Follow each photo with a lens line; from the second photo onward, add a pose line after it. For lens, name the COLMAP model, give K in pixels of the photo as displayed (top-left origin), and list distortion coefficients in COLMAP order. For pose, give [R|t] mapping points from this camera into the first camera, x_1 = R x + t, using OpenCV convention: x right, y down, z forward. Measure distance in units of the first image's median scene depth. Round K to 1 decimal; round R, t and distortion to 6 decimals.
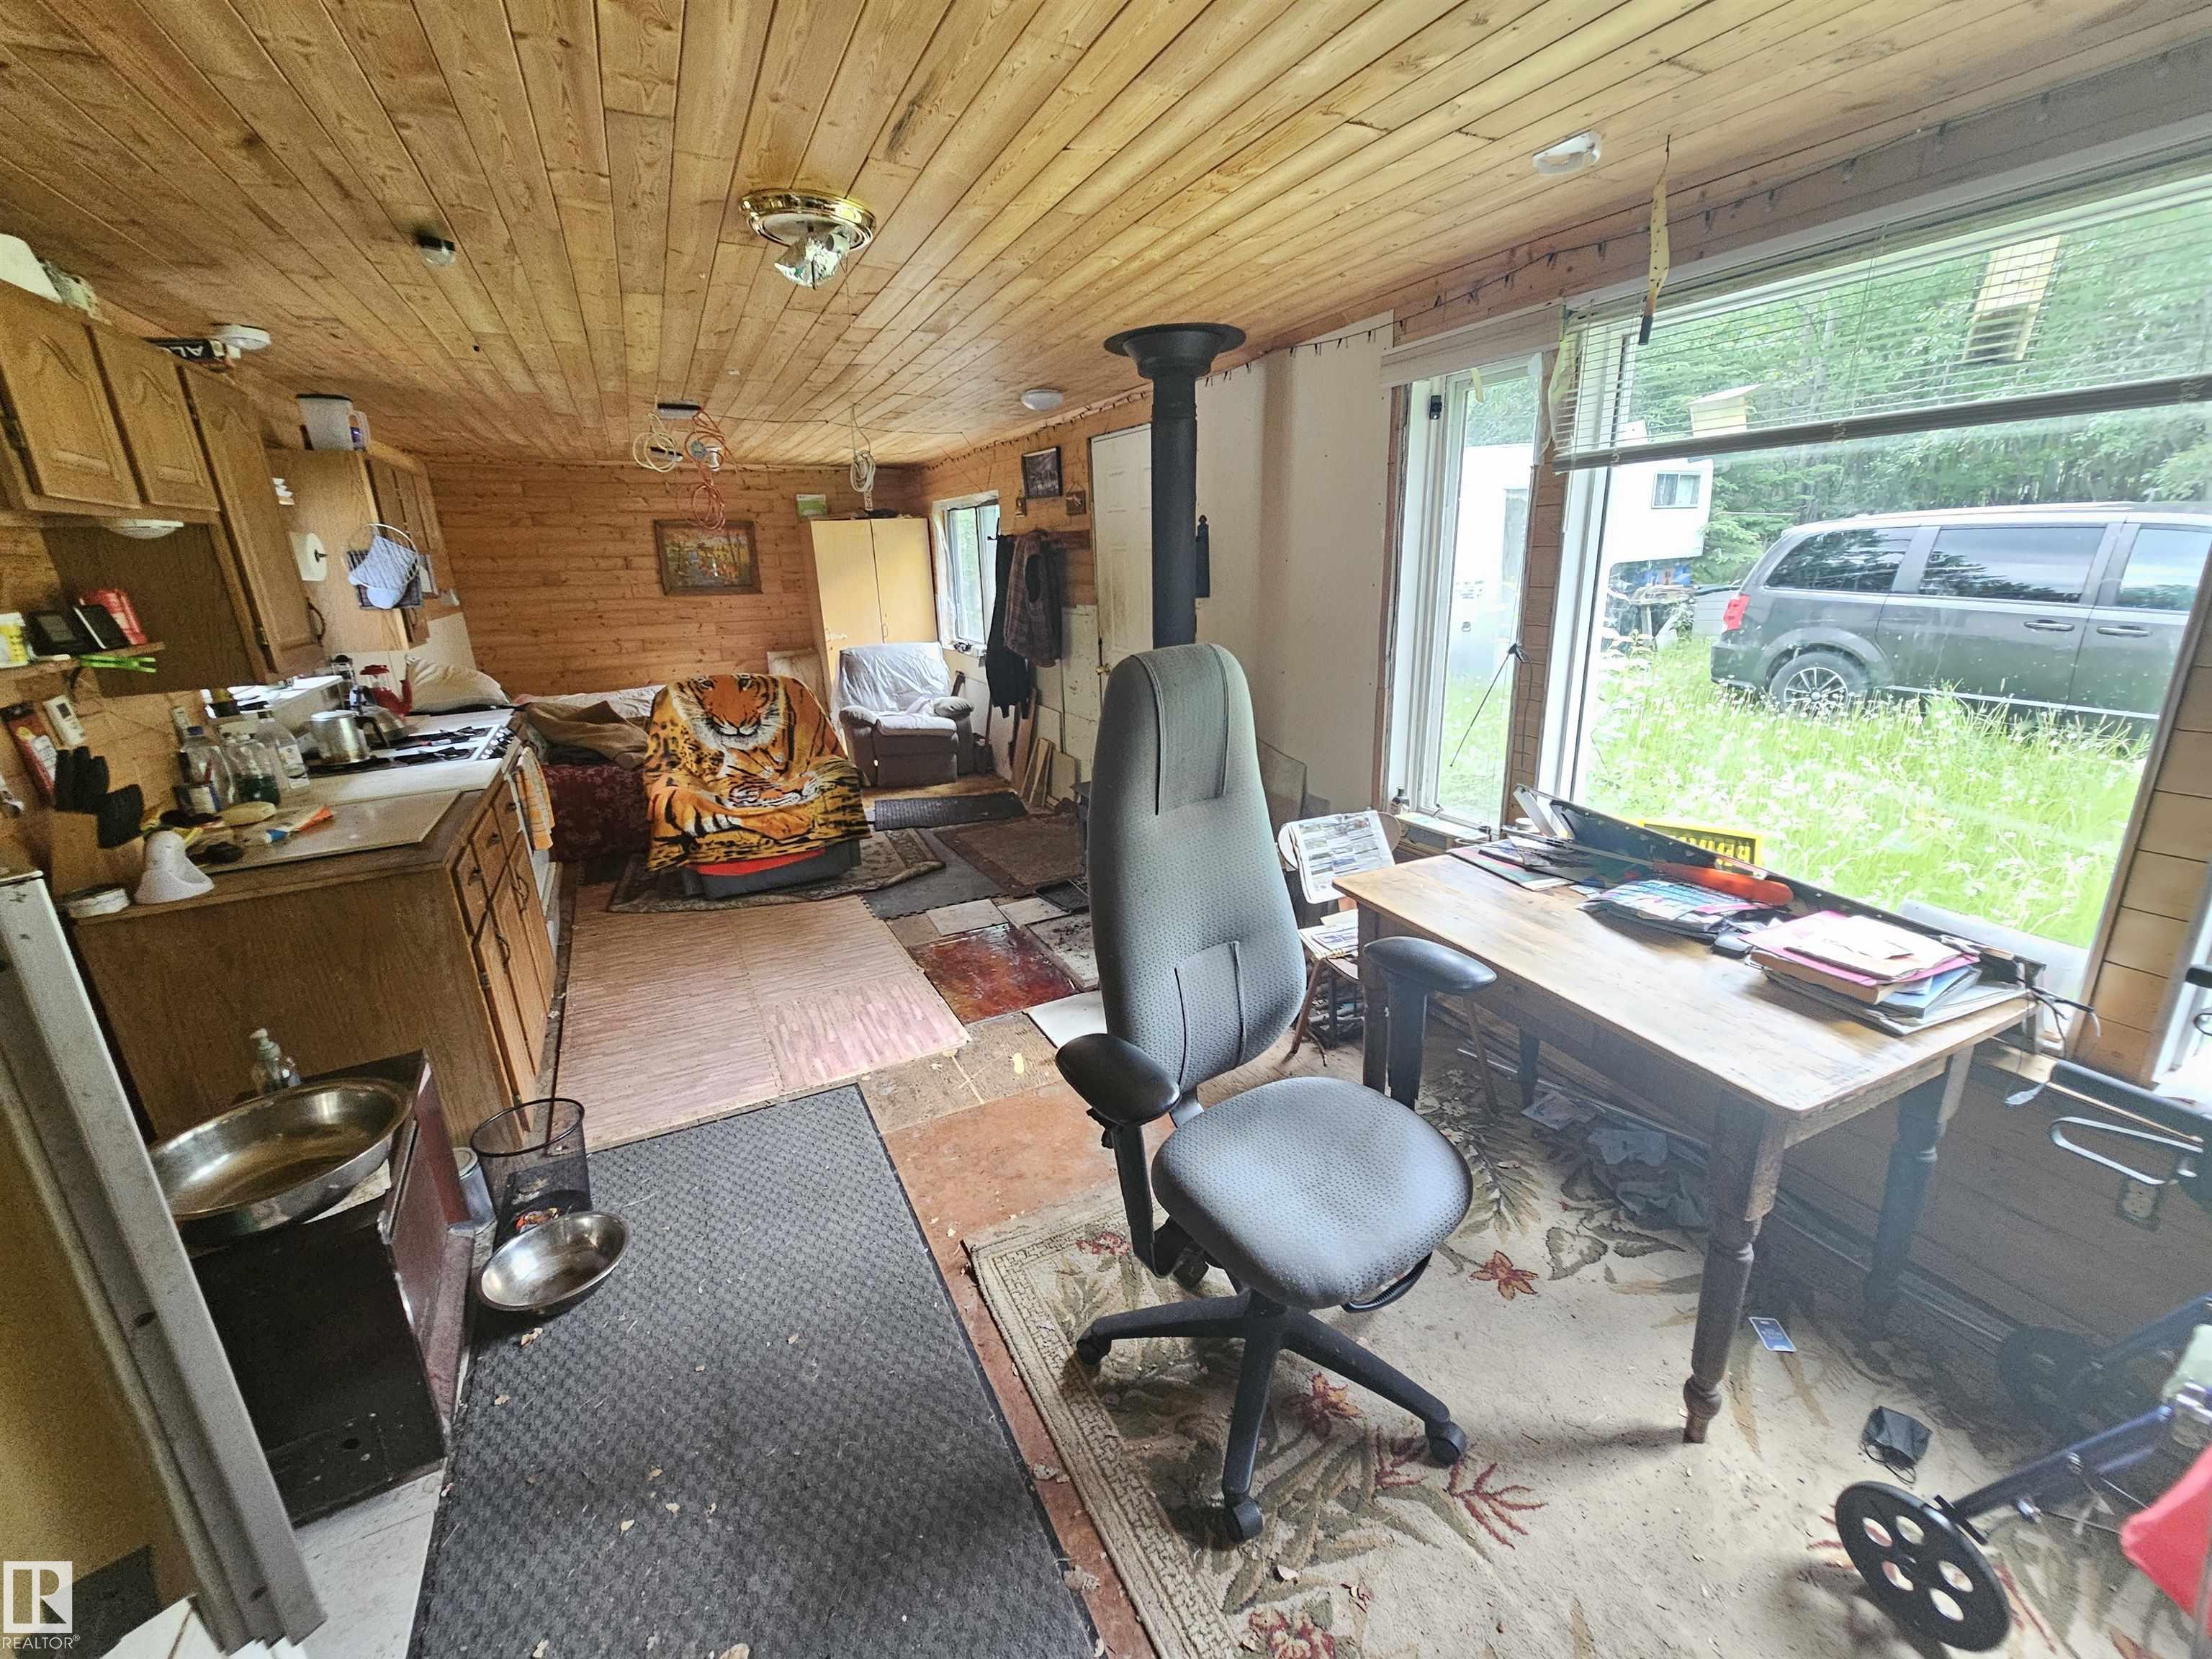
lens RADIAL K [[907.4, 0, 1104.3], [0, 907.4, 817.9], [0, 0, 1]] dist [0.002003, -0.000184]
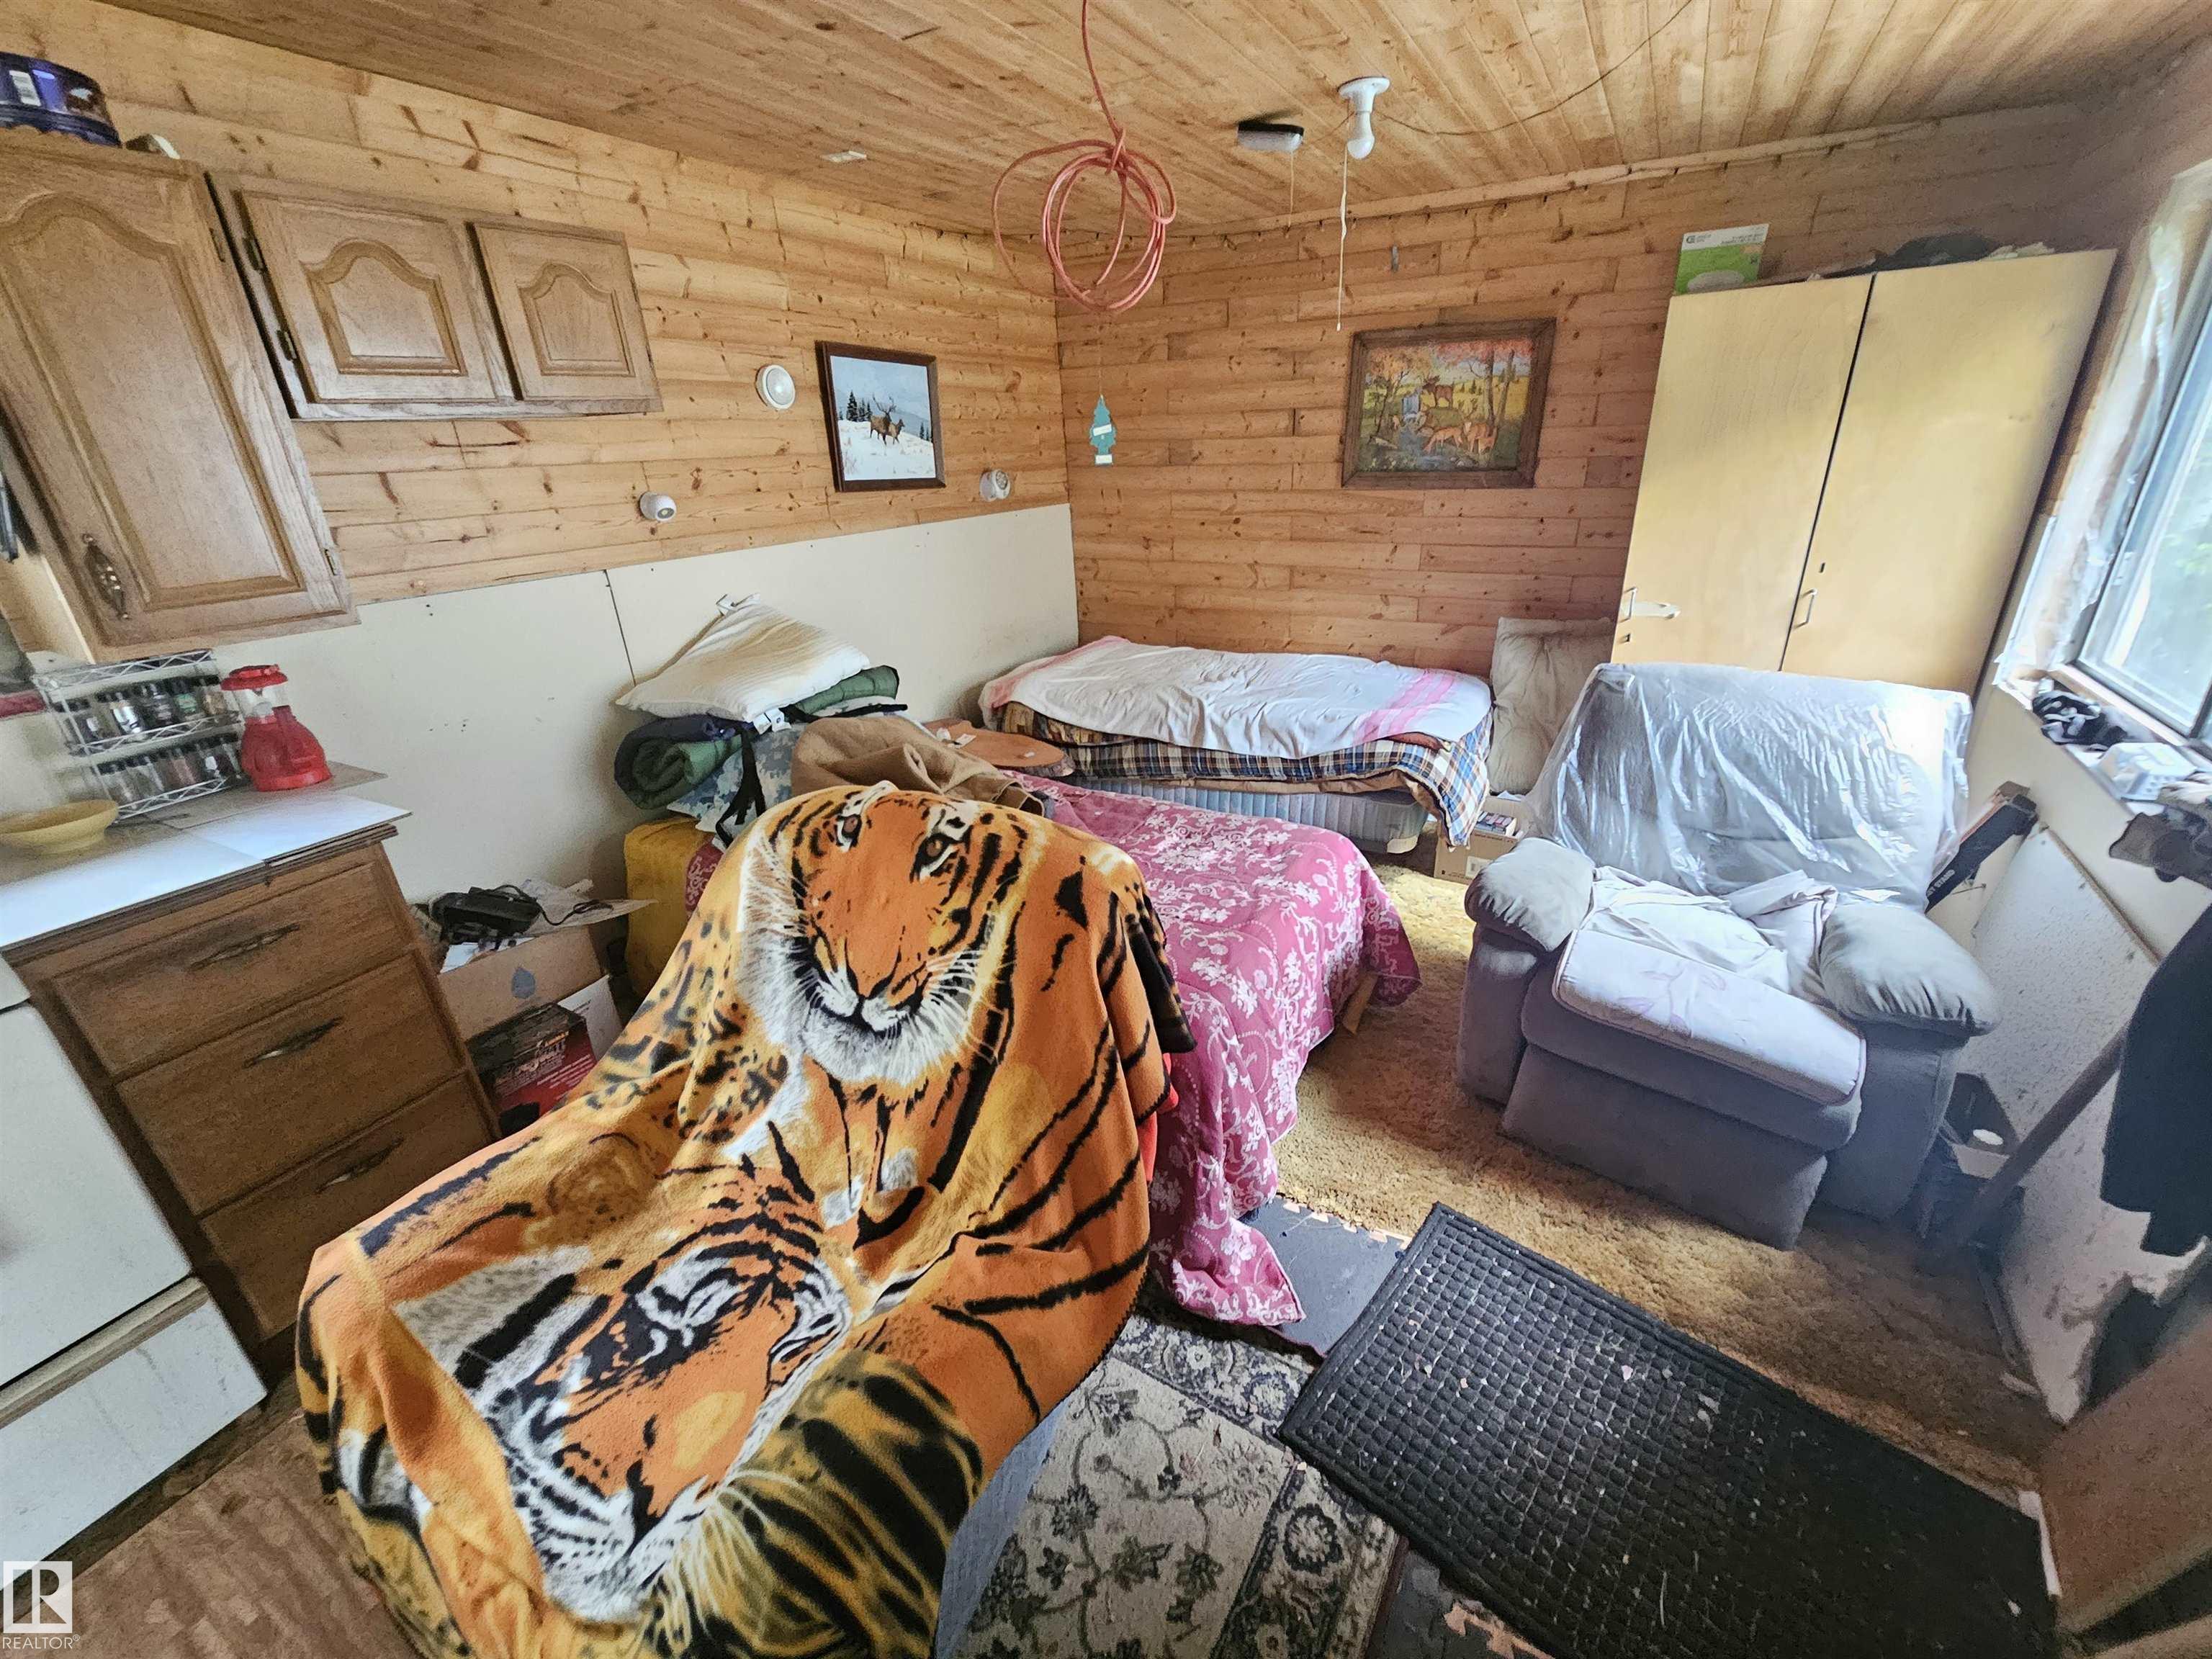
lens RADIAL K [[907.4, 0, 1109.9], [0, 907.4, 825.4], [0, 0, 1]] dist [0.002003, -0.000184]
pose [[0.562260, 0.323741, -0.760957, -0.146600], [-0.209360, 0.945934, 0.247744, -0.246537], [0.800020, 0.020018, 0.599639, 0.887120]]
